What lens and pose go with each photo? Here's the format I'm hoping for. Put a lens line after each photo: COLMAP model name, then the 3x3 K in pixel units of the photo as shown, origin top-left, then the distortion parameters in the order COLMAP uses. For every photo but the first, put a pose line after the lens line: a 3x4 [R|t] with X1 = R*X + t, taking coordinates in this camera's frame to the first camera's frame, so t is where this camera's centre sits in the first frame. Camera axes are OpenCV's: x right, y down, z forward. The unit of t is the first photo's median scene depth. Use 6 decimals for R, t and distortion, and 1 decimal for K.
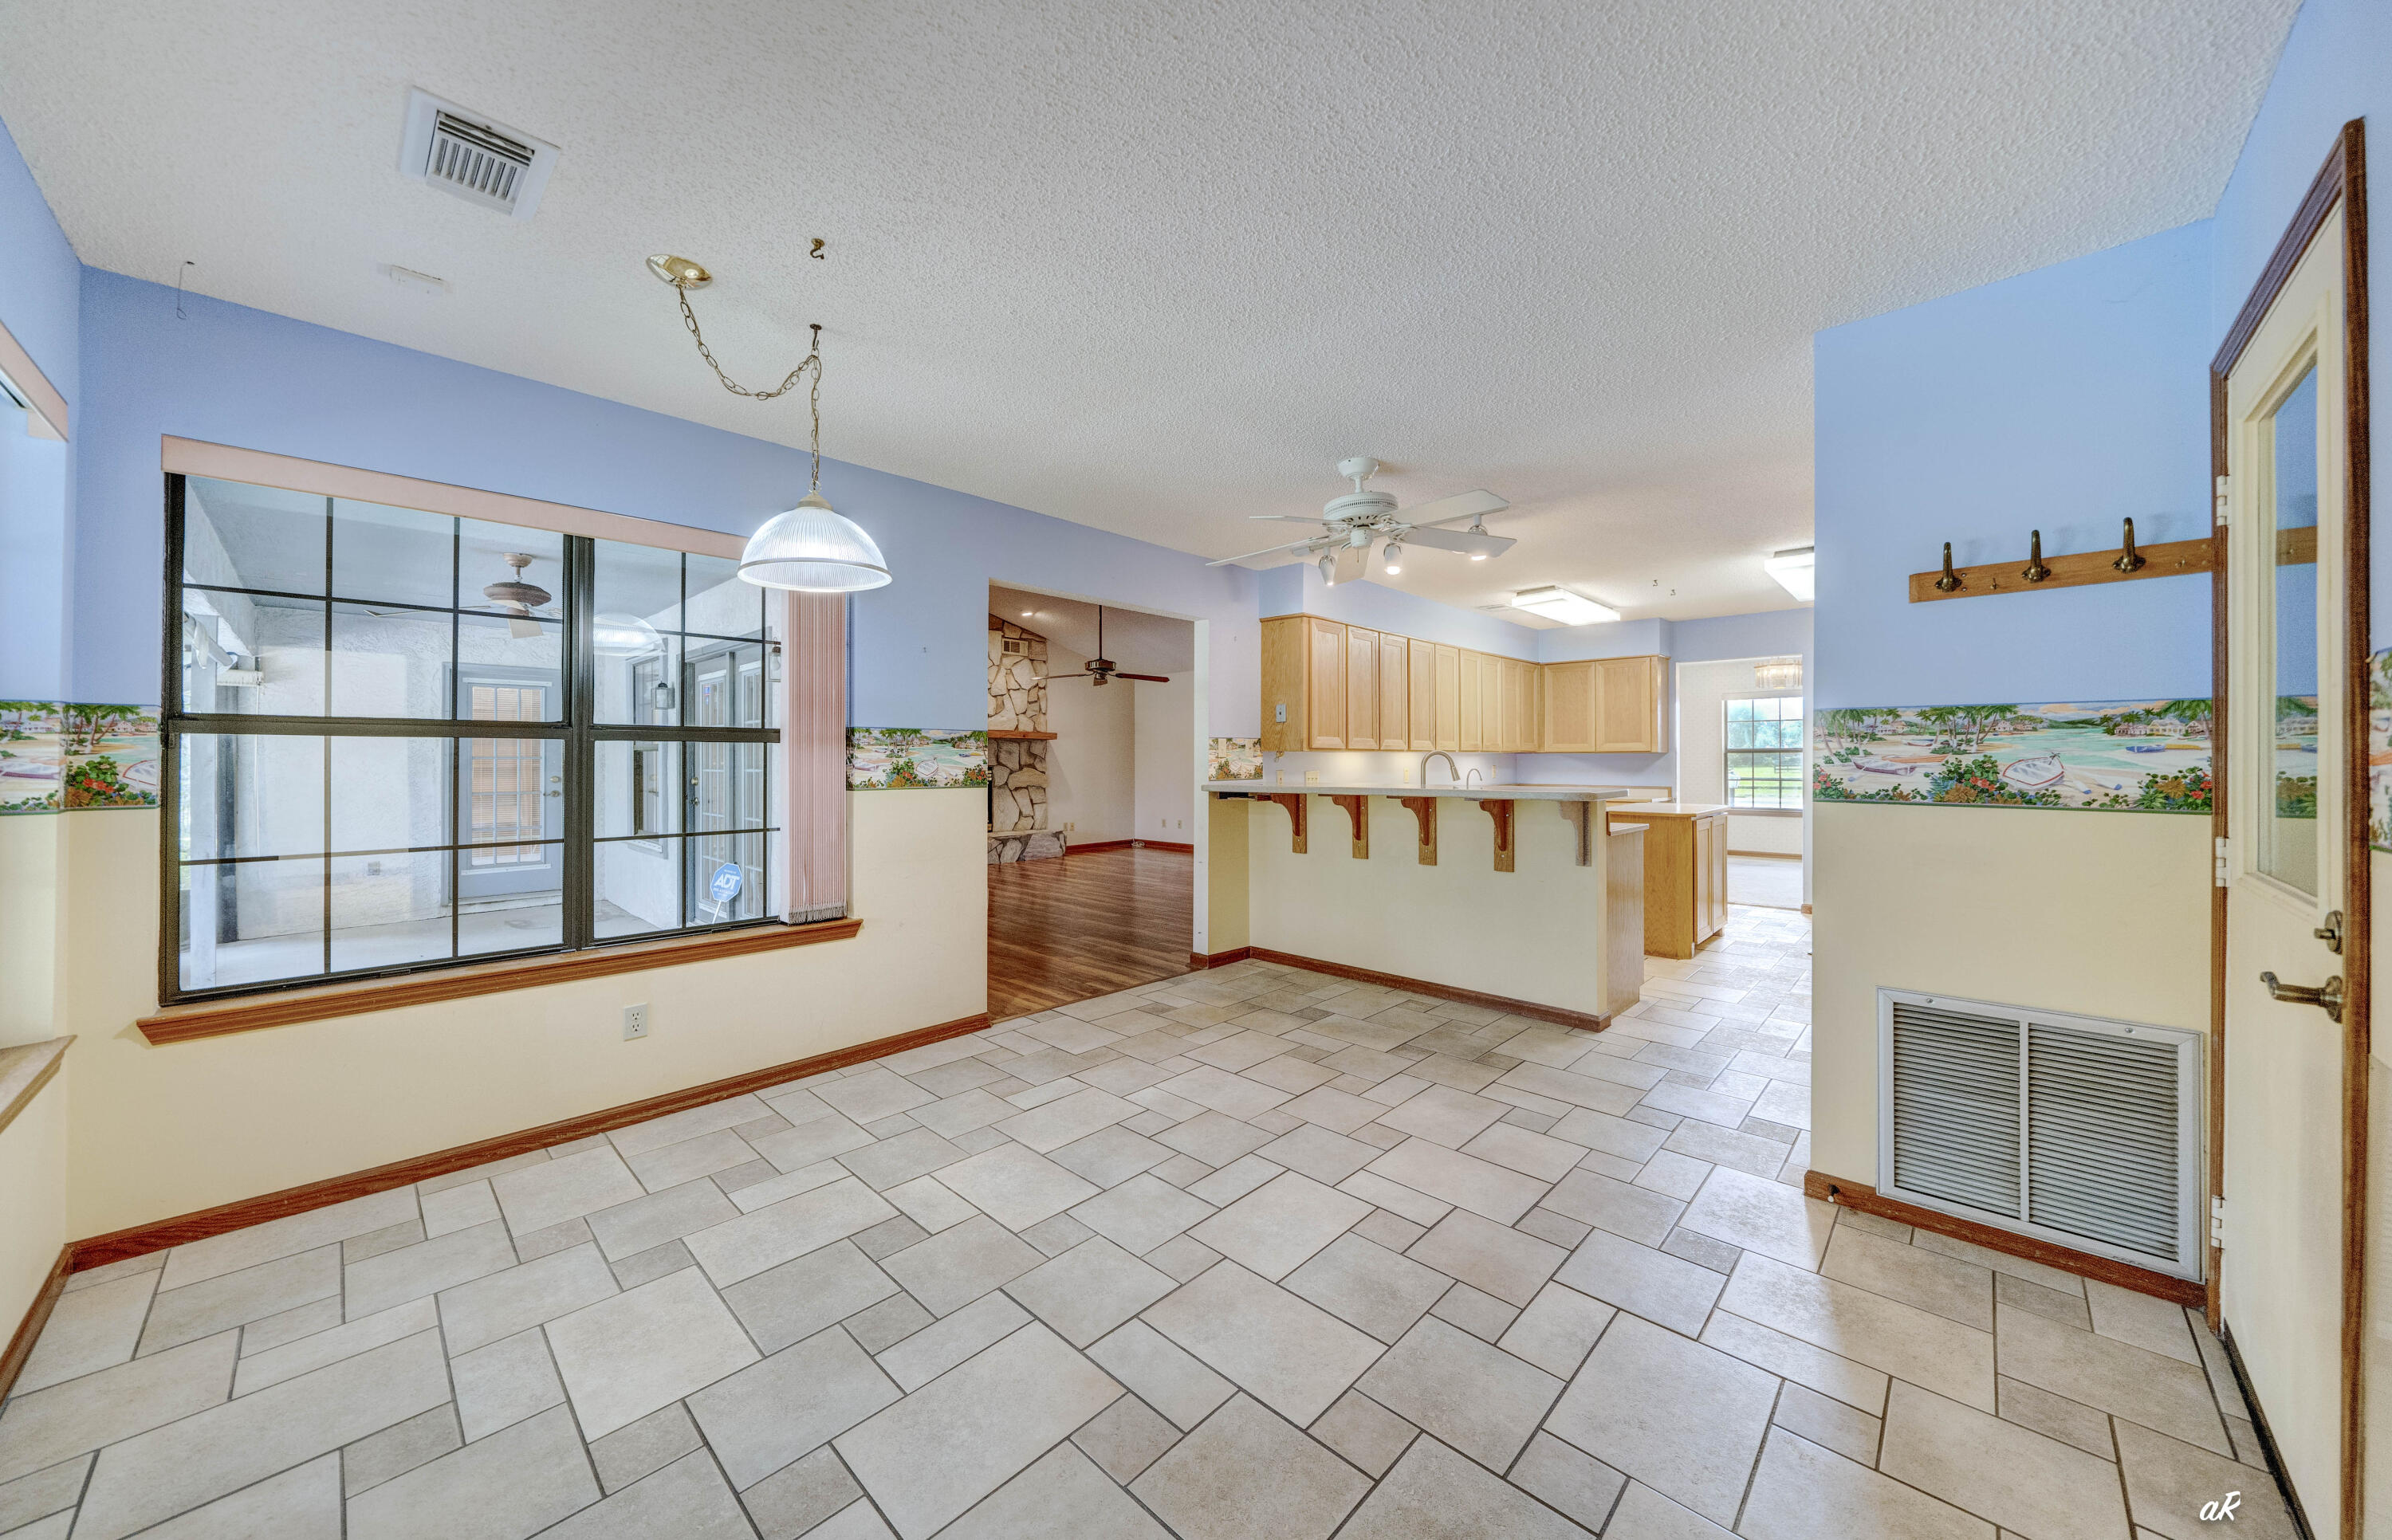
lens RADIAL K [[830.9, 0, 1185.8], [0, 830.9, 758.2], [0, 0, 1]] dist [0.014658, 0.000029]
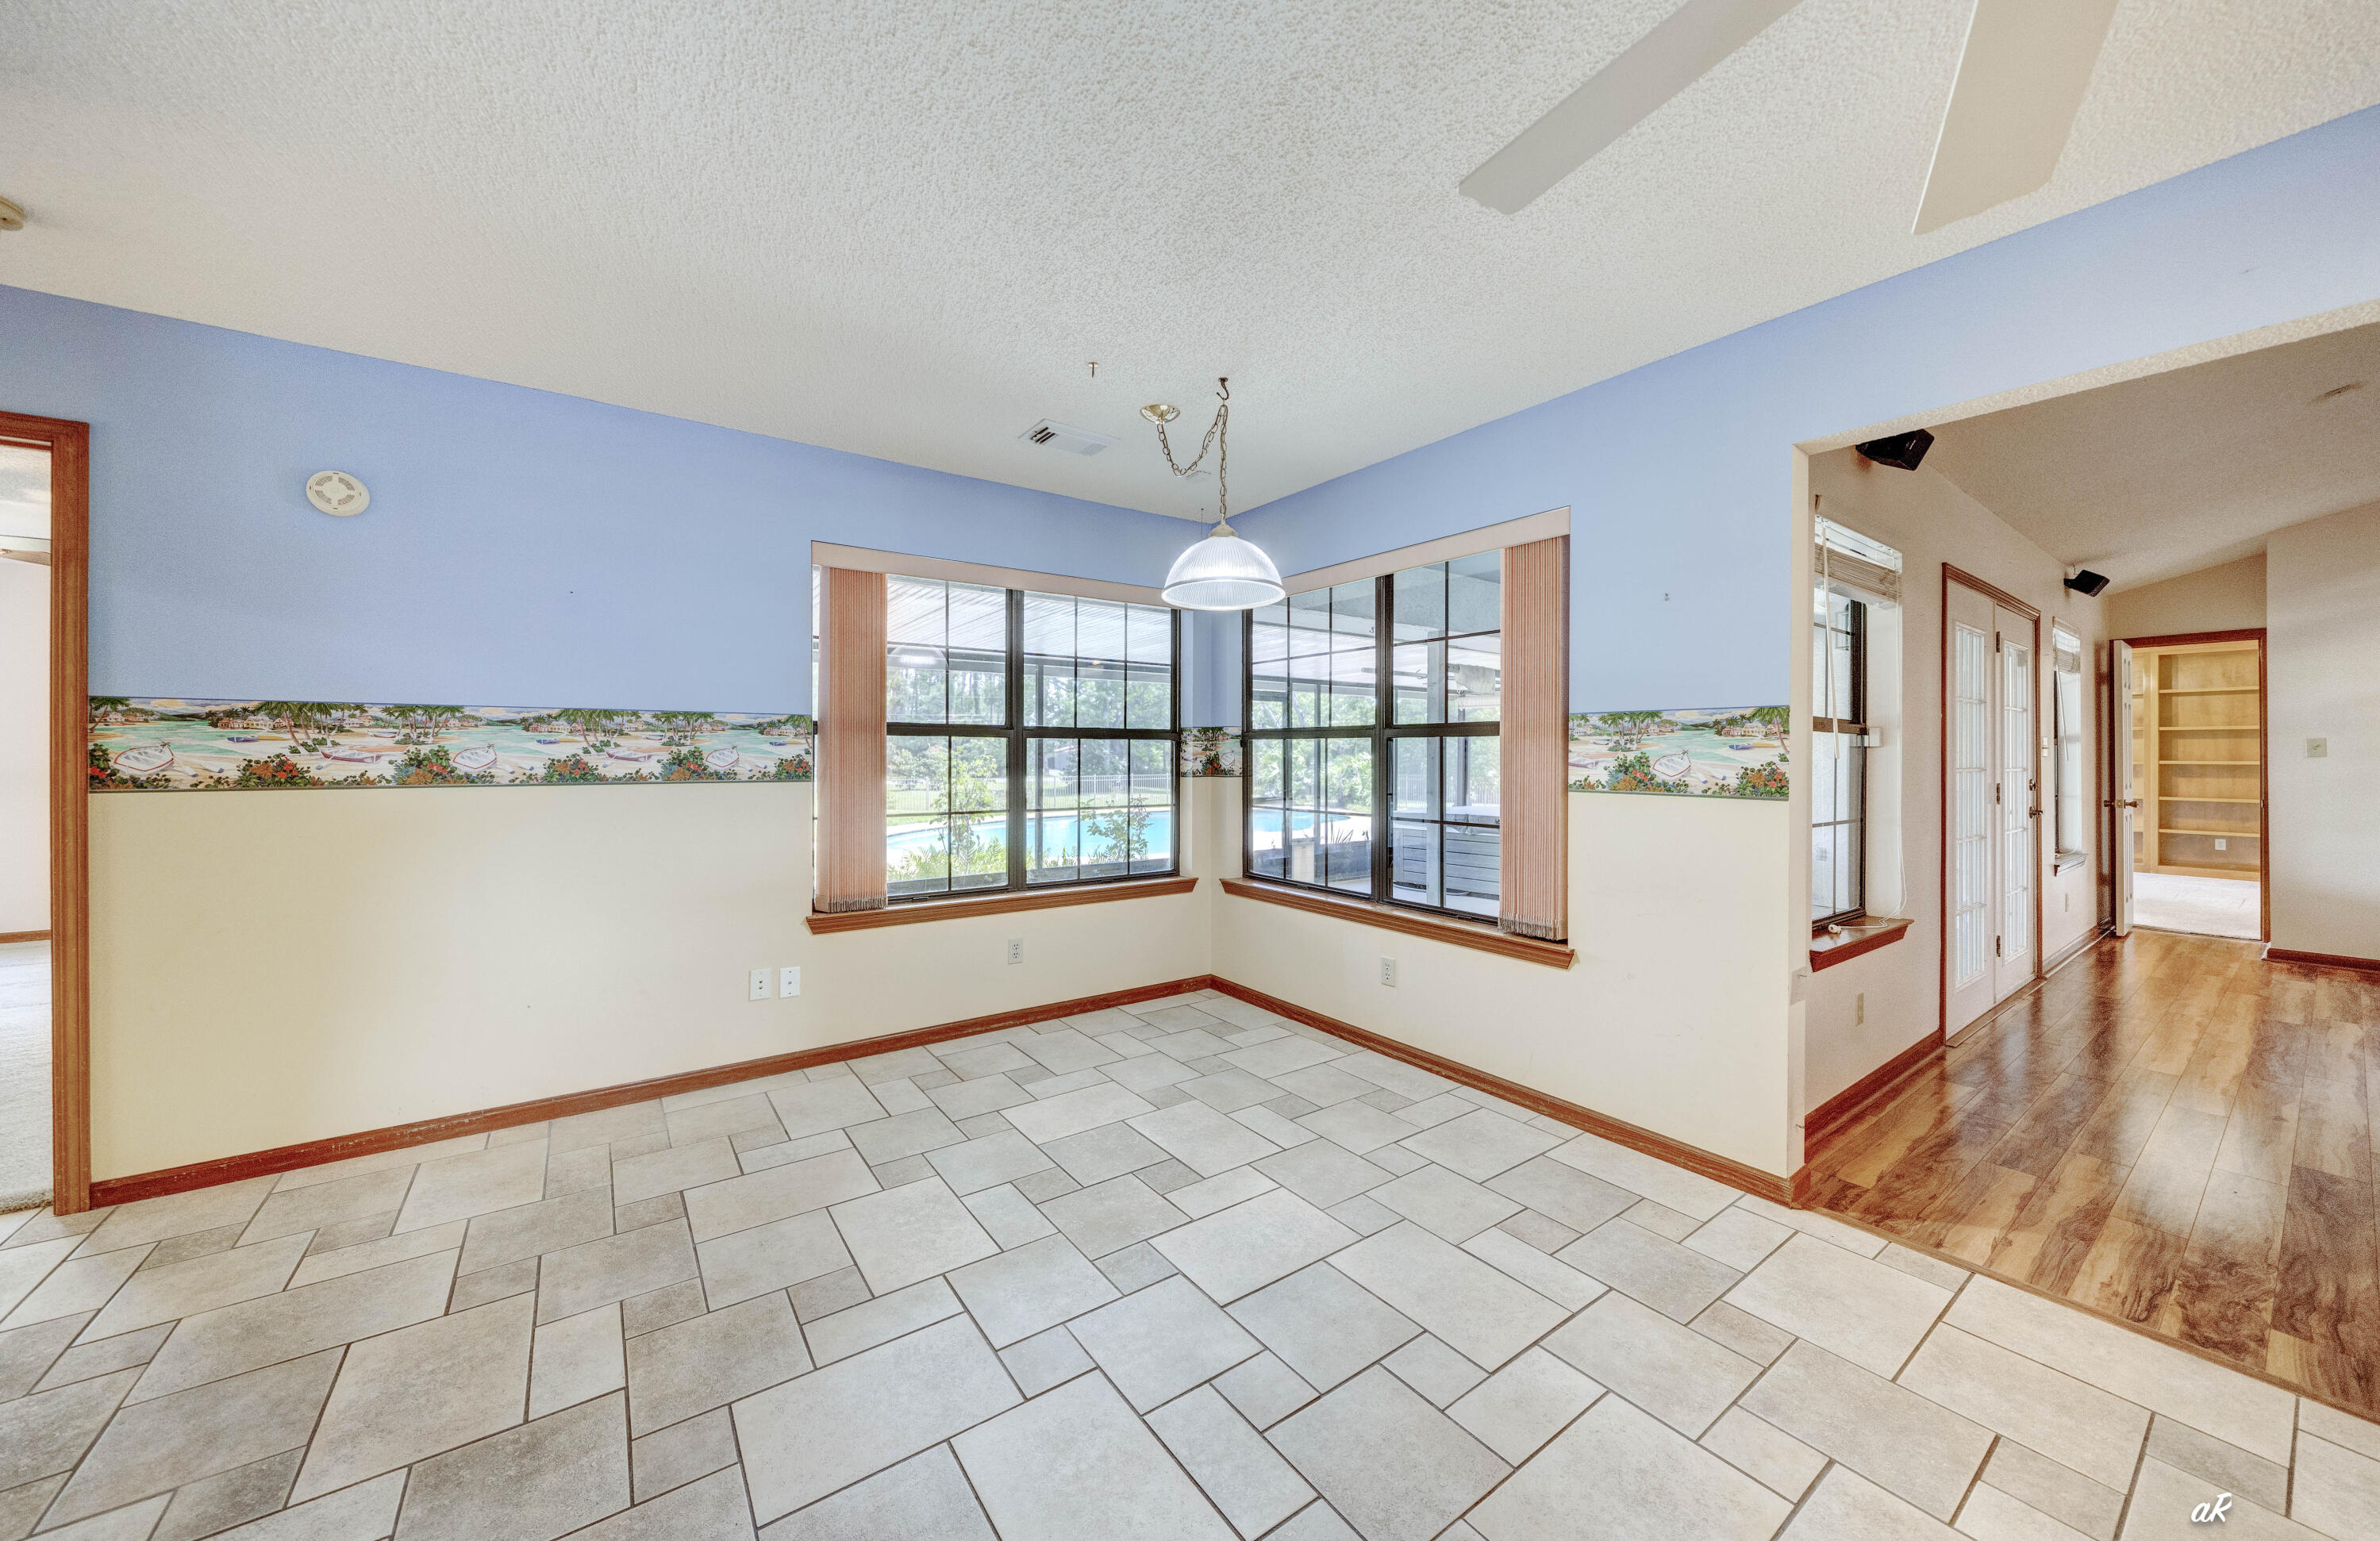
lens RADIAL K [[815.6, 0, 1185.2], [0, 815.6, 757.7], [0, 0, 1]] dist [-0.000188, 0.000157]
pose [[-0.167286, 0.004154, -0.985900, 0.509126], [0.000793, 0.999991, 0.004079, 0.002298], [0.985908, -0.000099, -0.167288, 0.848432]]
